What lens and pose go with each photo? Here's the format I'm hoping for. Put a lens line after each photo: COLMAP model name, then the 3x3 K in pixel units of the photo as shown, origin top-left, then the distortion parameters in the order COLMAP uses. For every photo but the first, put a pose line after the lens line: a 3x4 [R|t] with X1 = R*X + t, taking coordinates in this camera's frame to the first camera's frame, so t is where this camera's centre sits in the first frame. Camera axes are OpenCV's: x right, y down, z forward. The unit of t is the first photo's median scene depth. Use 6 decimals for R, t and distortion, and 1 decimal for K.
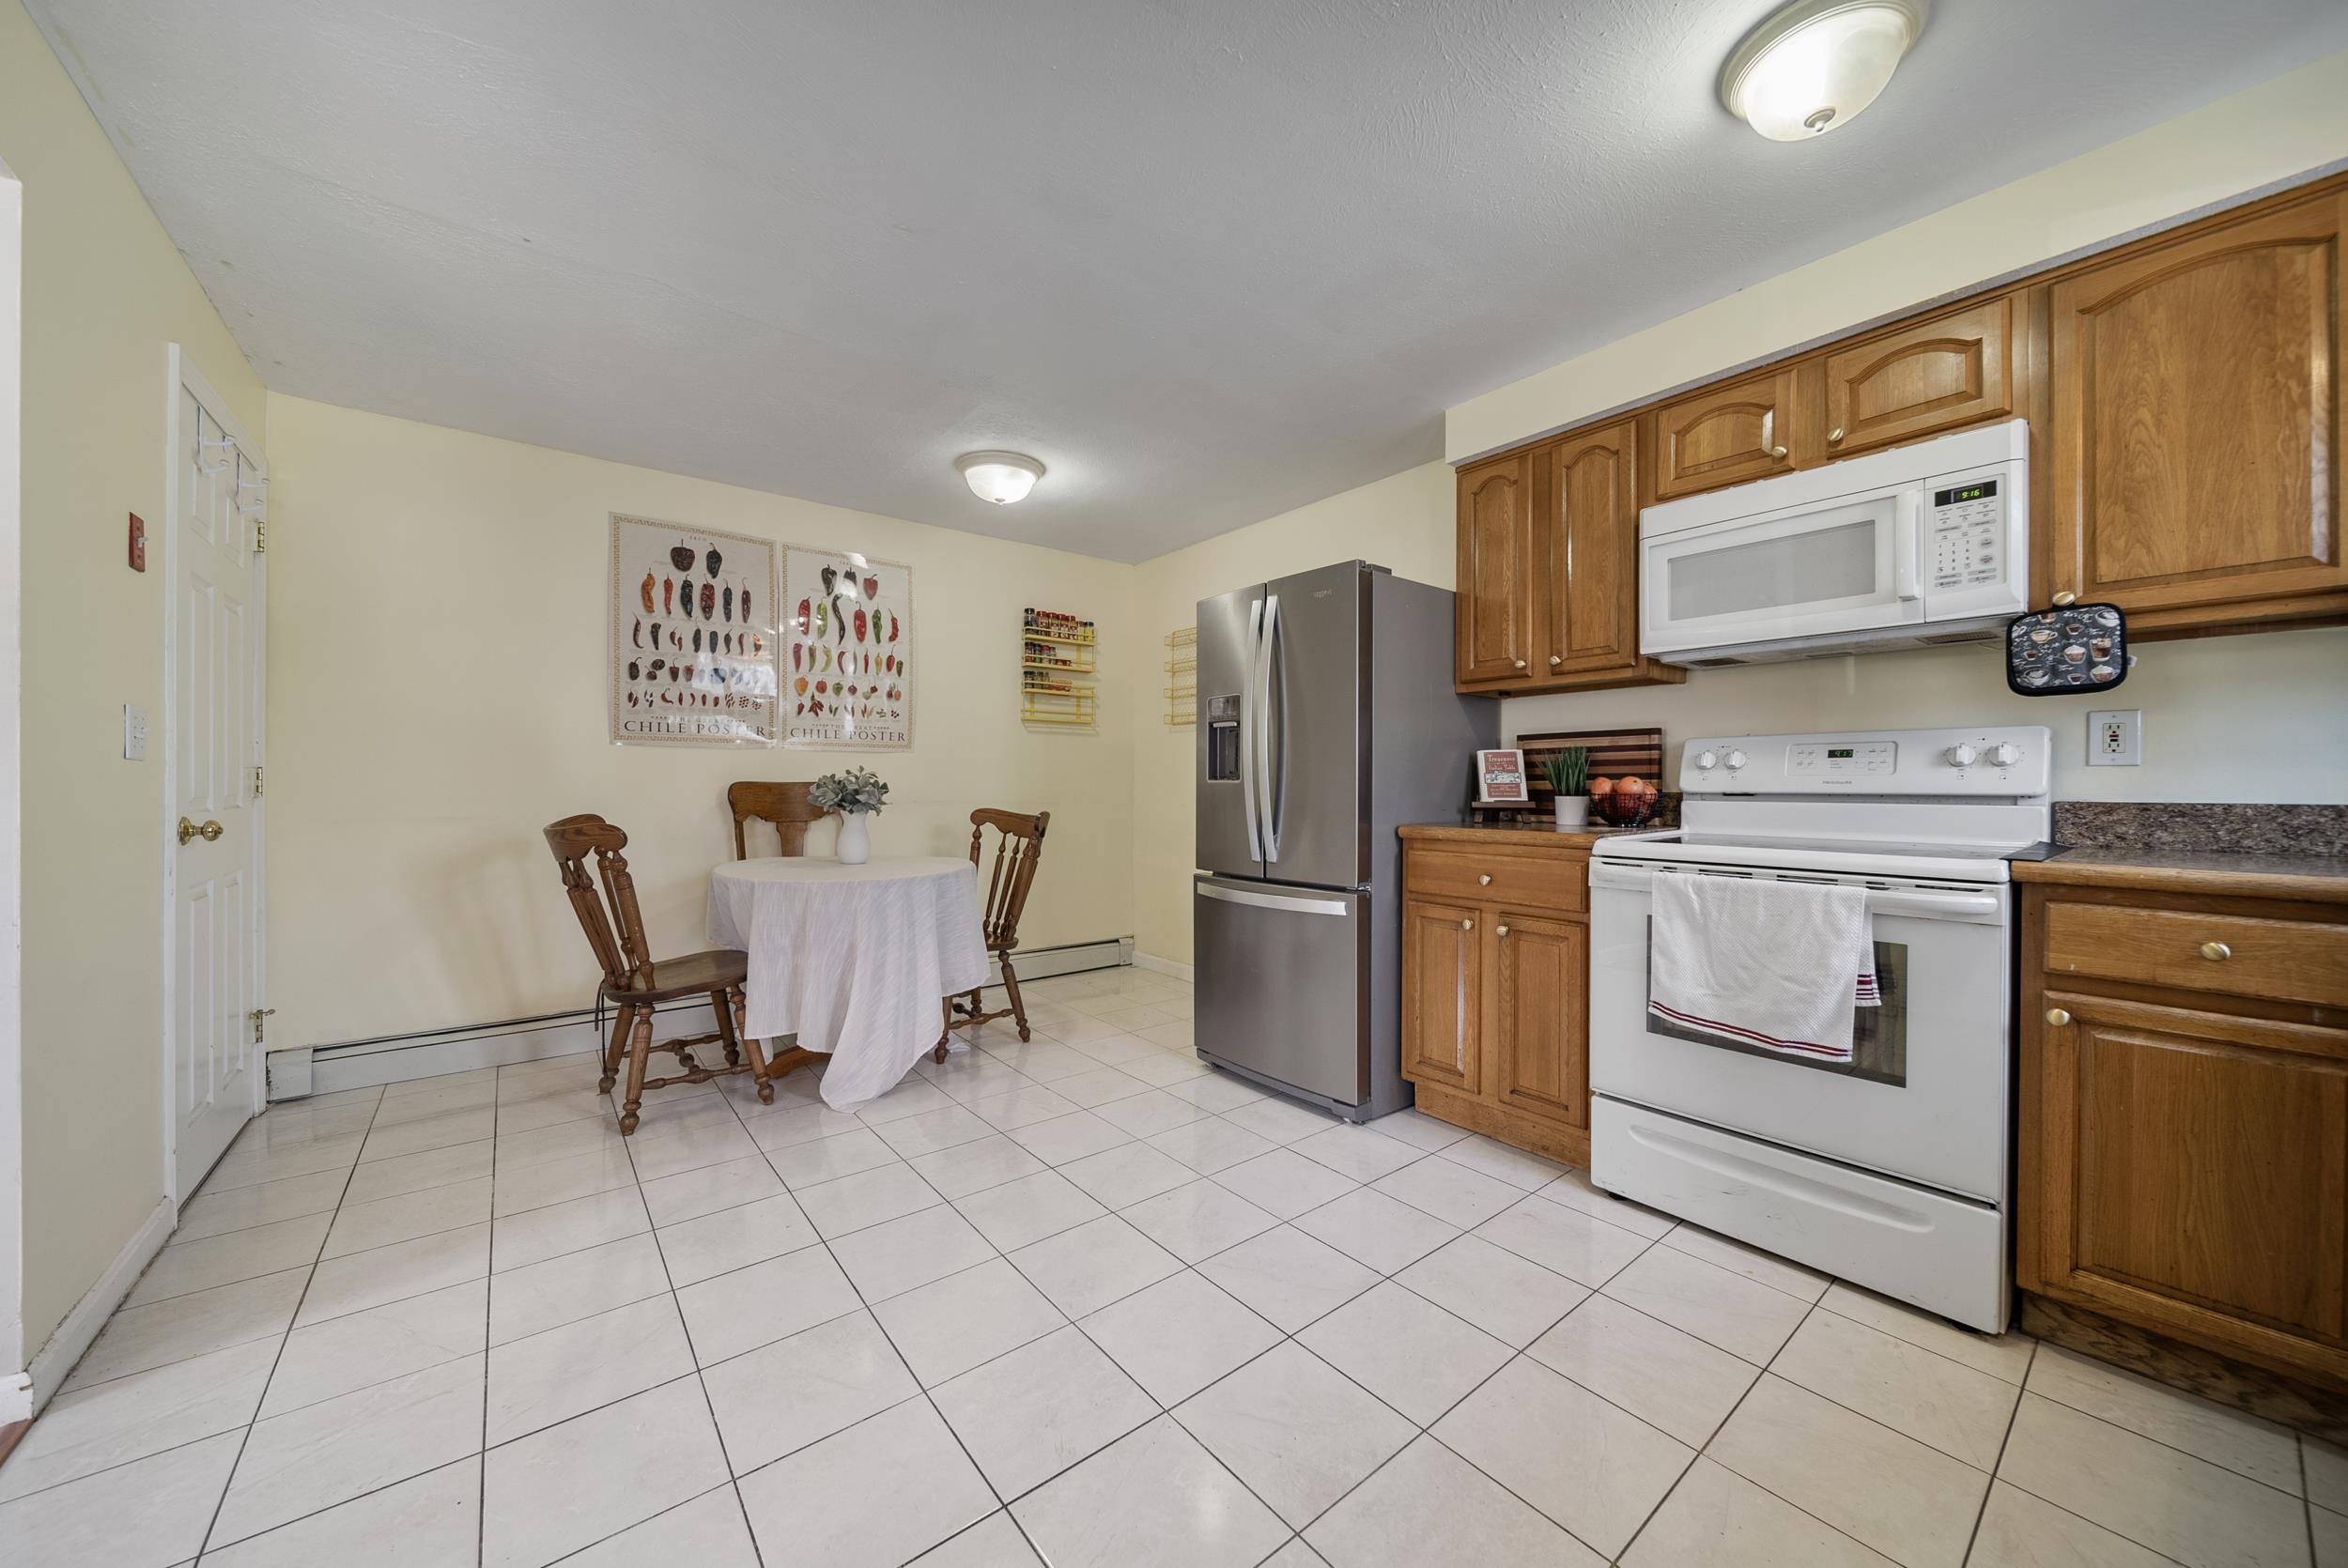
lens RADIAL K [[838.5, 0, 1172.3], [0, 838.5, 790.4], [0, 0, 1]] dist [-0.002199, -0.000509]
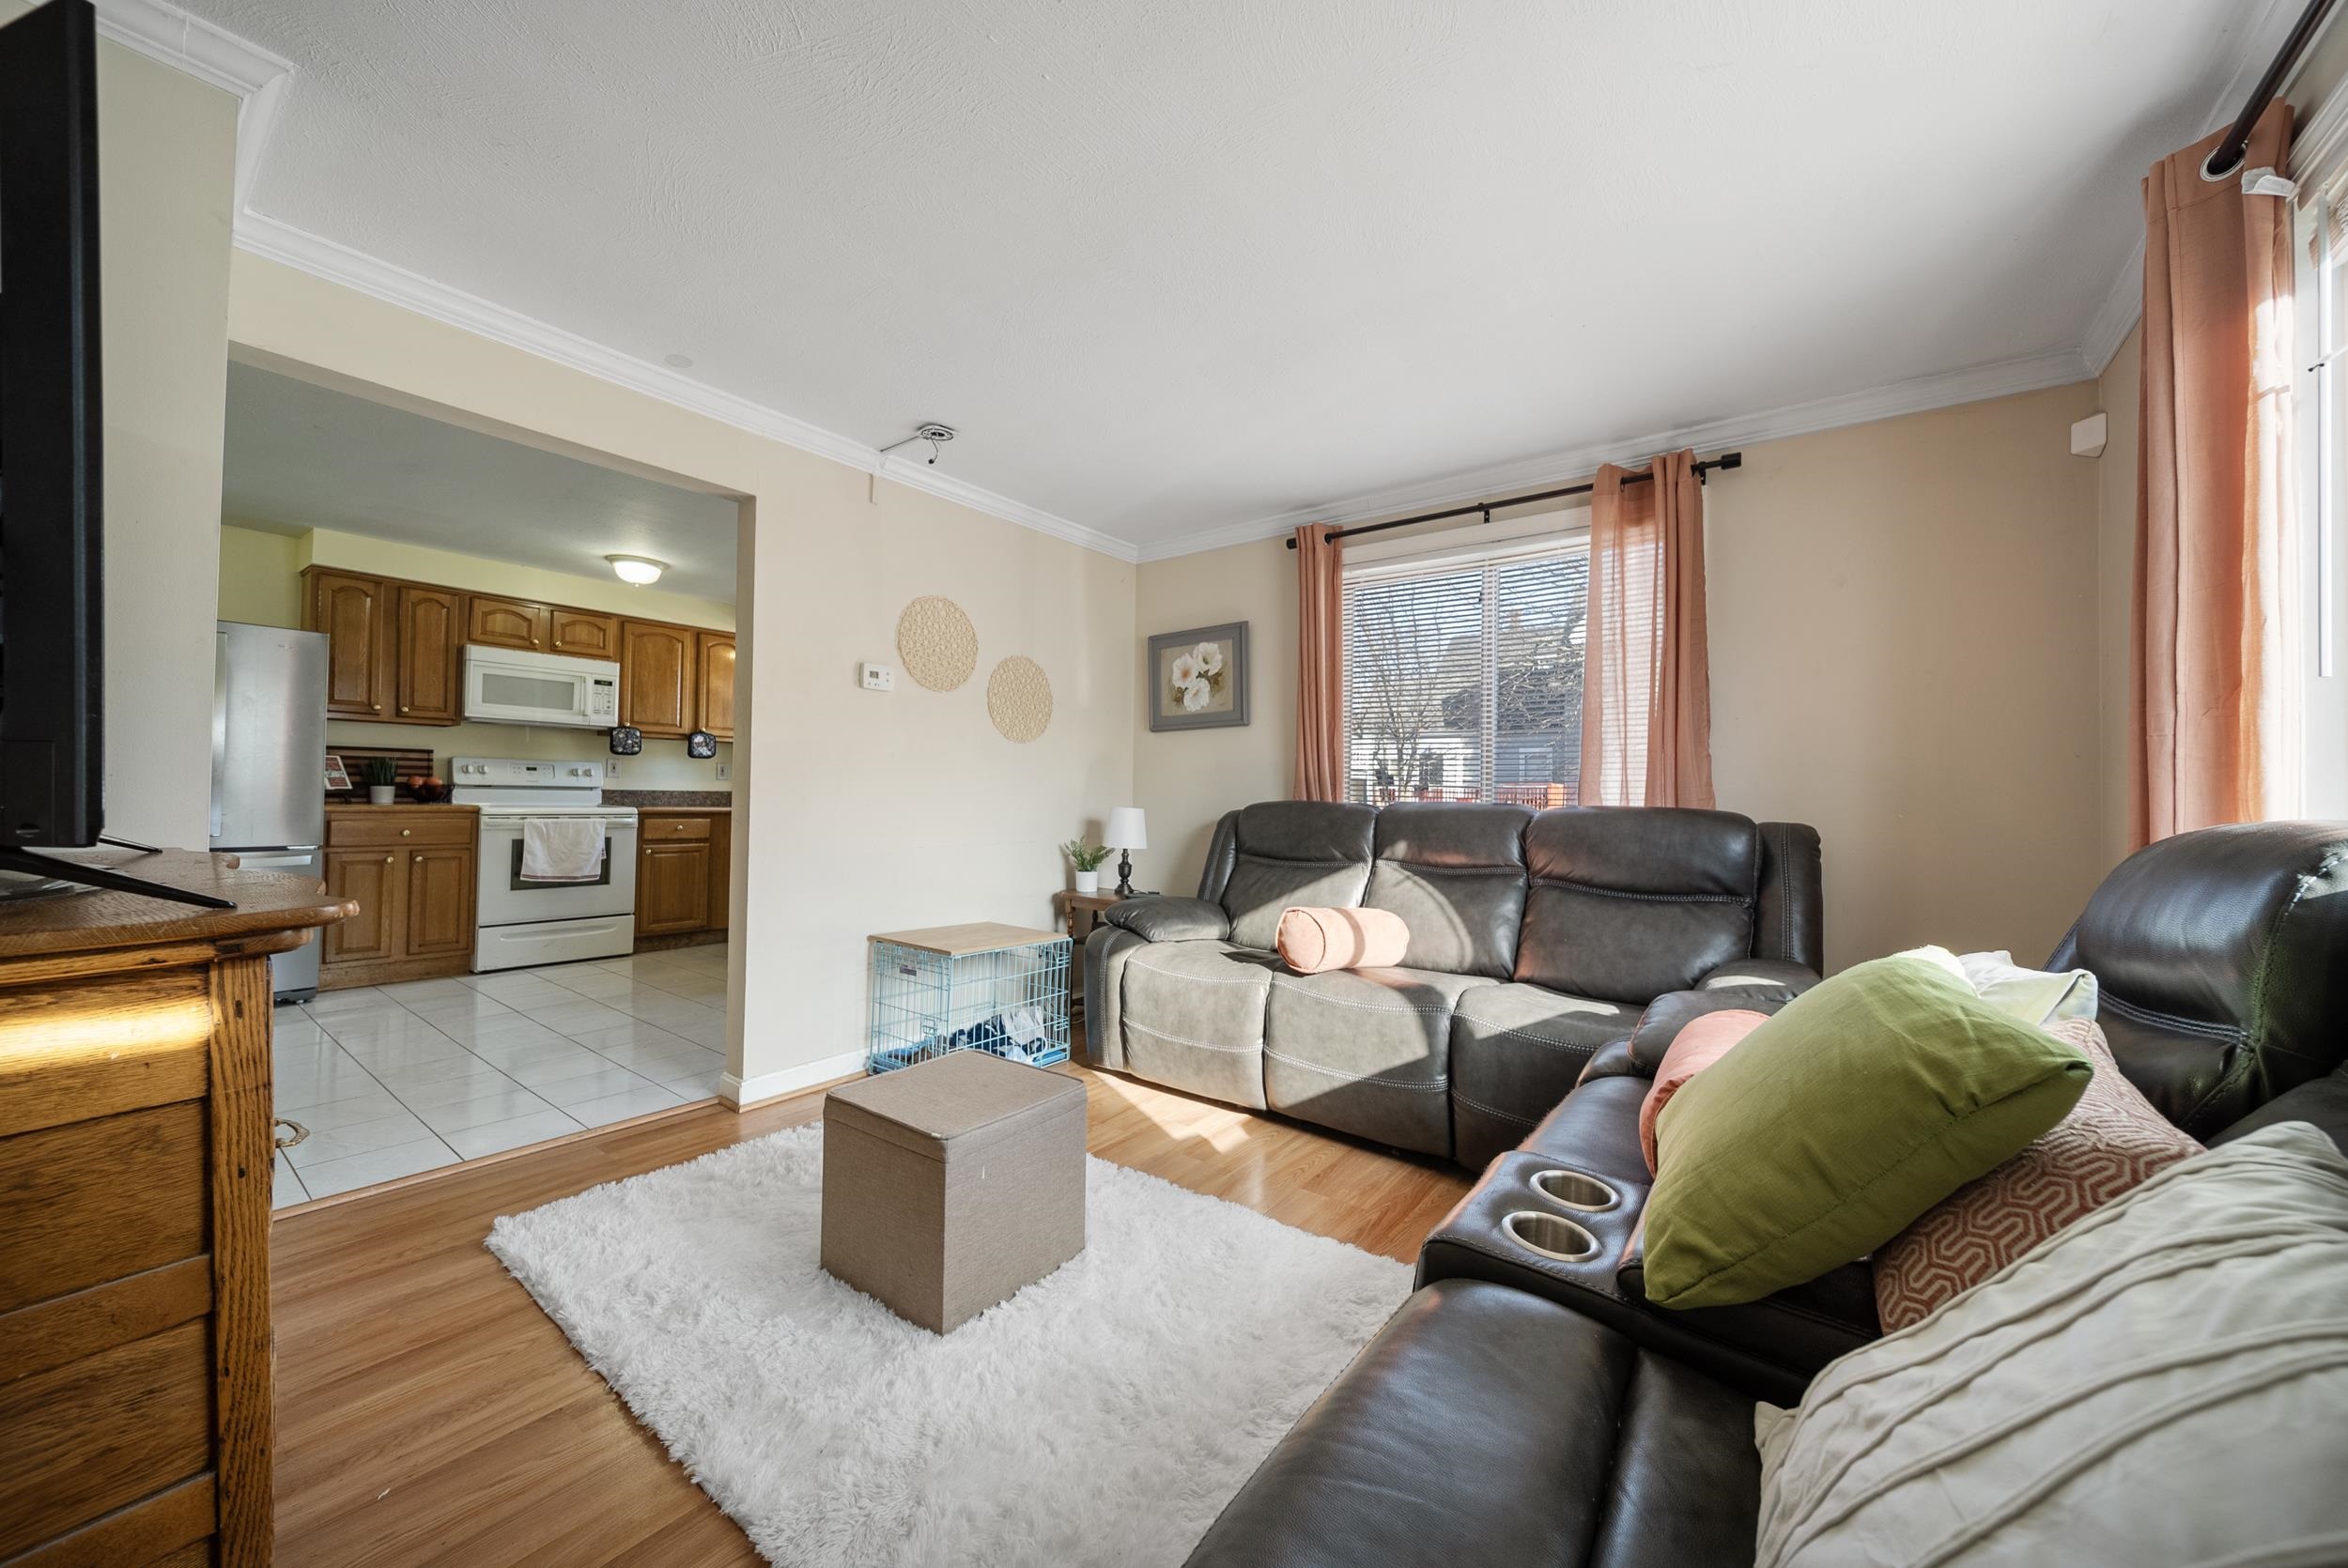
lens RADIAL K [[842.3, 0, 1180.0], [0, 842.3, 785.3], [0, 0, 1]] dist [-0.000382, -0.000521]
pose [[-0.260384, 0.003925, 0.965497, -1.878635], [-0.014270, 0.999867, -0.007913, -0.004676], [-0.965400, -0.015838, -0.260294, -0.135507]]
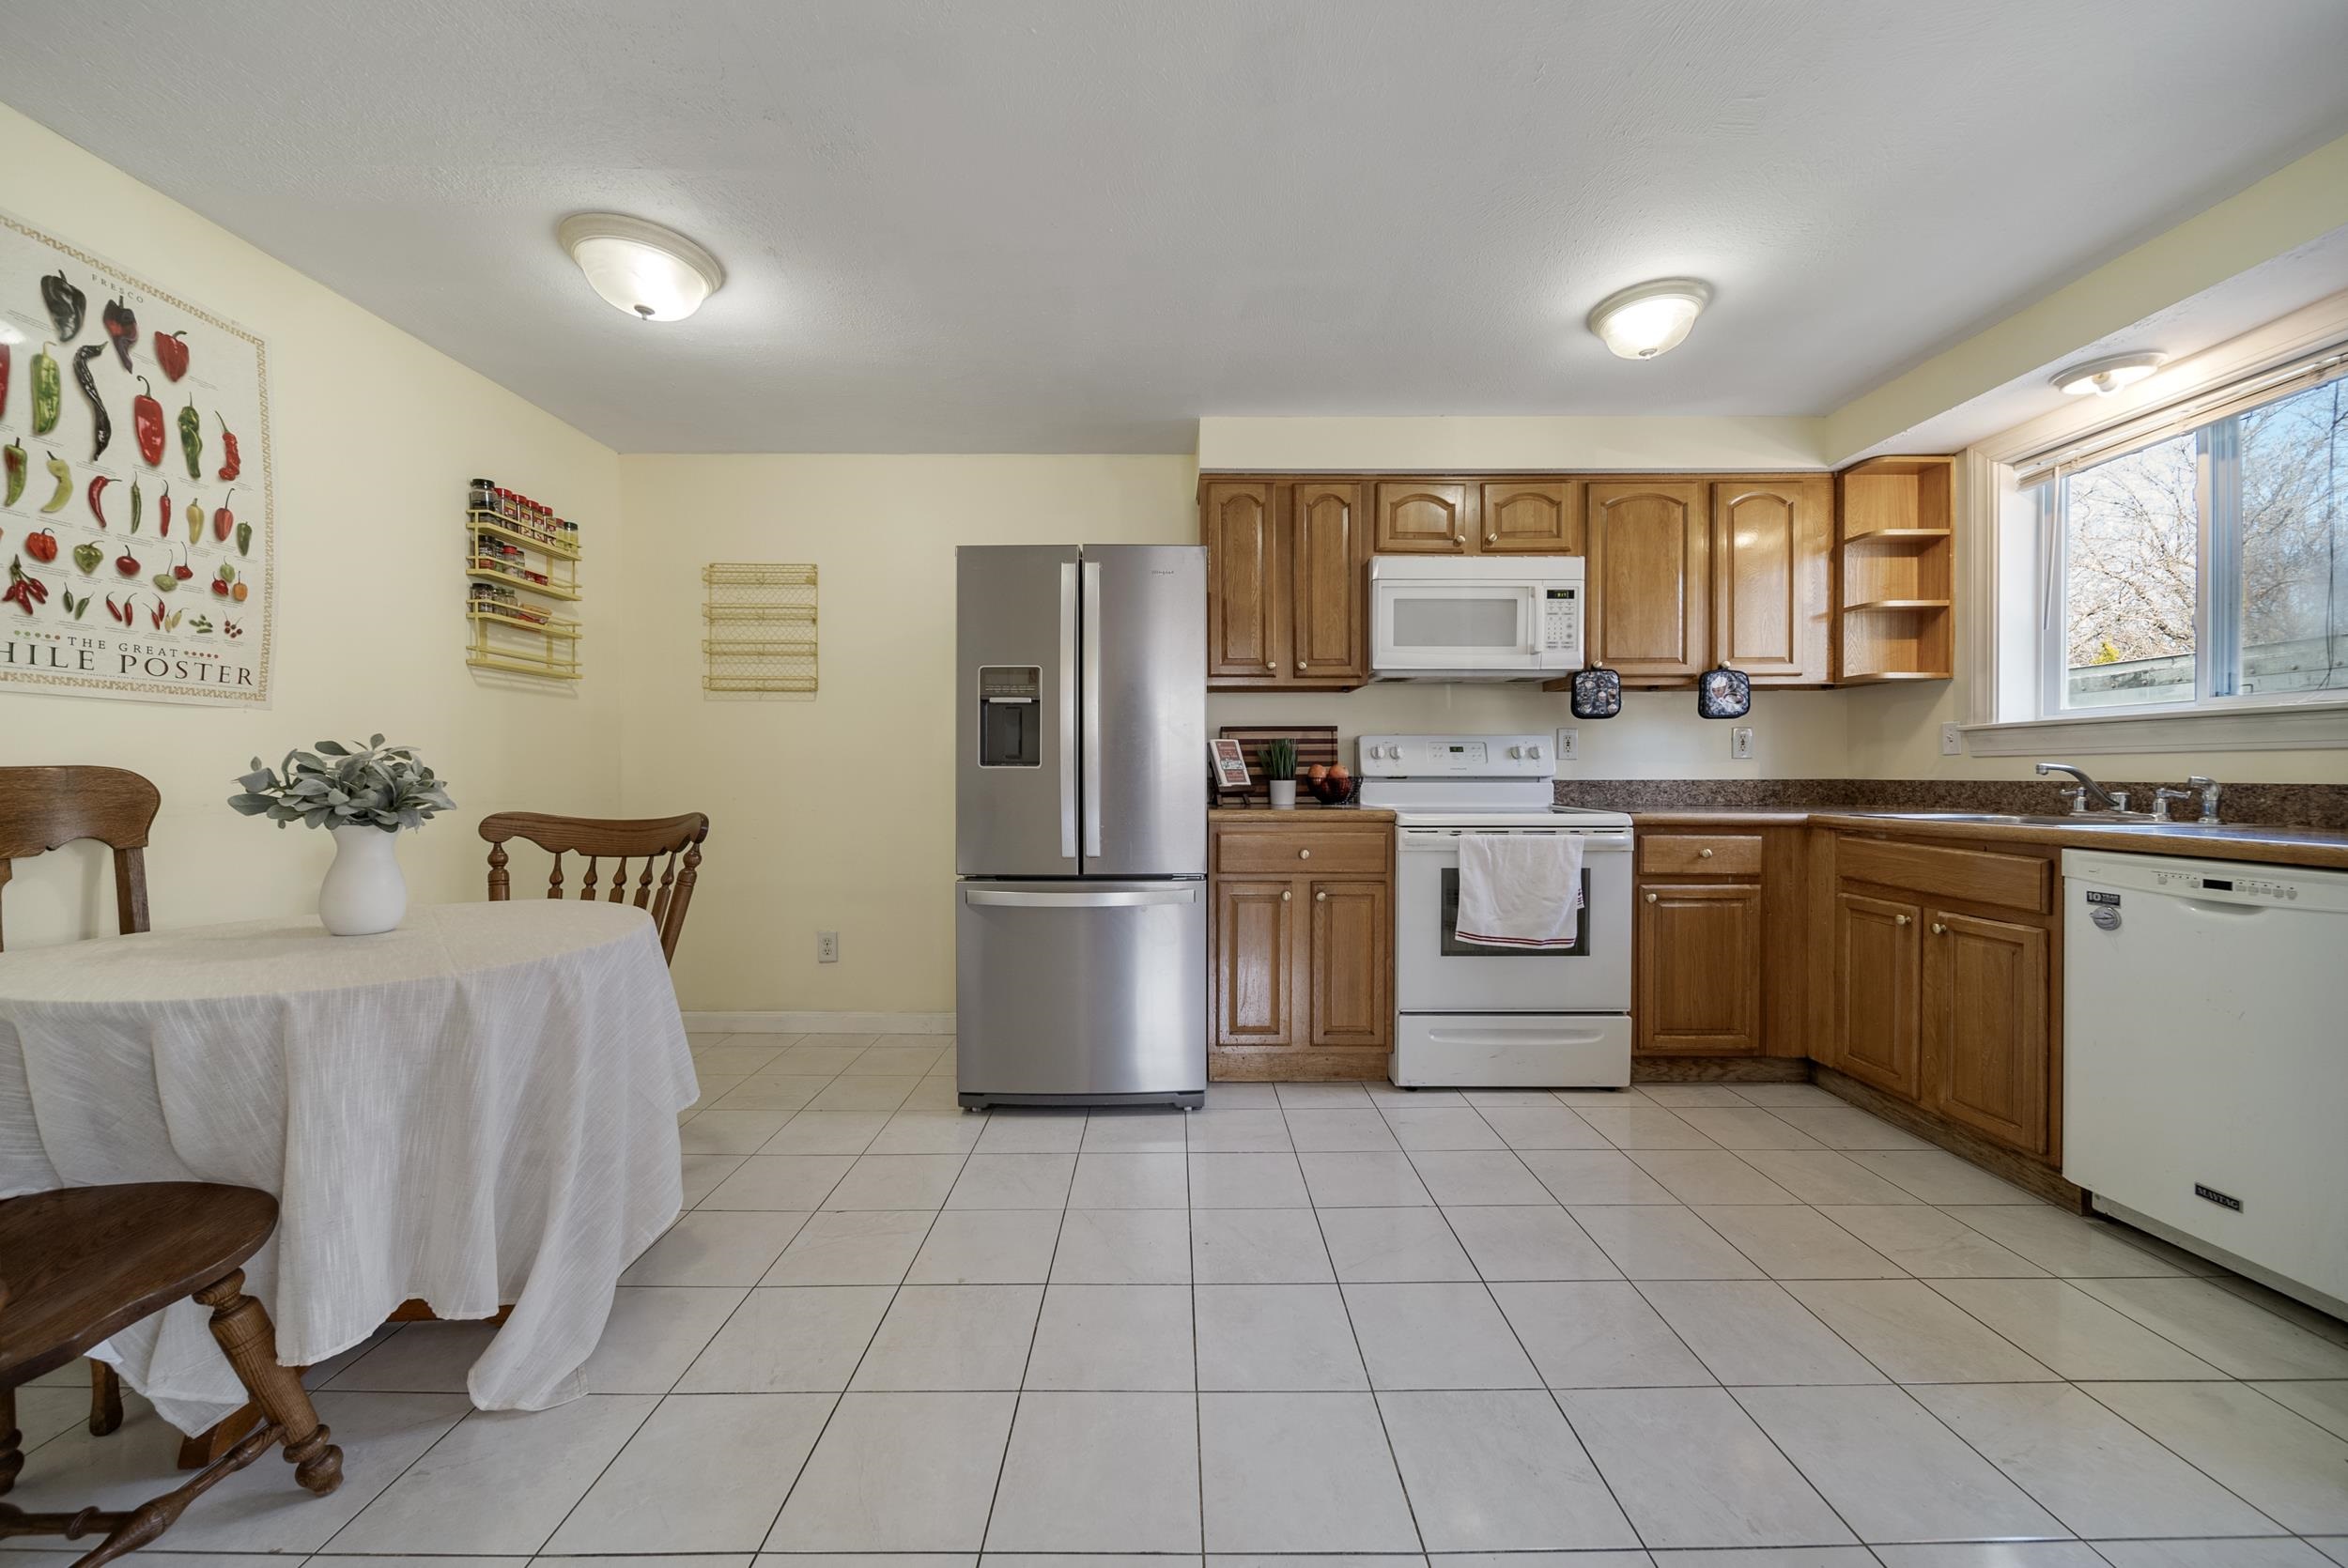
lens RADIAL K [[851.7, 0, 1173.5], [0, 851.7, 781.0], [0, 0, 1]] dist [-0.000048, -0.000269]
pose [[0.616070, -0.010658, 0.787619, -0.674721], [0.007164, 0.999943, 0.007927, -0.003203], [-0.787659, 0.000759, 0.616111, 0.446805]]
